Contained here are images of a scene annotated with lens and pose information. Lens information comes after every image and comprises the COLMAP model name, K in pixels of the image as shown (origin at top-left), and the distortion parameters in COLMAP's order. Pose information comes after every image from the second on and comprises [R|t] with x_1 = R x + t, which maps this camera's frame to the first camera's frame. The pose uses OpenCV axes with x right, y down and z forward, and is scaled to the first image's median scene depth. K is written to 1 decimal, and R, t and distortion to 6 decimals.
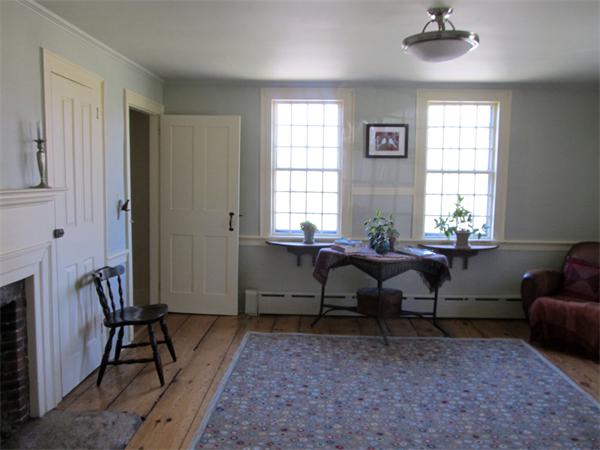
lens RADIAL K [[493.4, 0, 301.0], [0, 493.4, 222.6], [0, 0, 1]] dist [-0.058329, 0.019870]
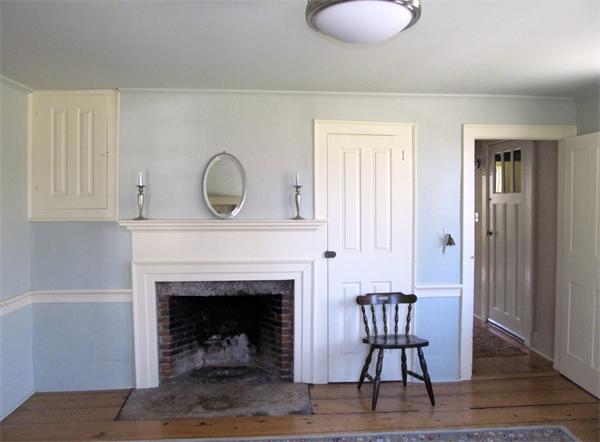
lens RADIAL K [[507.3, 0, 300.2], [0, 507.3, 220.9], [0, 0, 1]] dist [-0.056712, 0.012655]
pose [[0.104776, 0.023461, -0.994219, 0.880964], [-0.090499, 0.995799, 0.013961, -0.083056], [0.990370, 0.088513, 0.106459, 0.796069]]
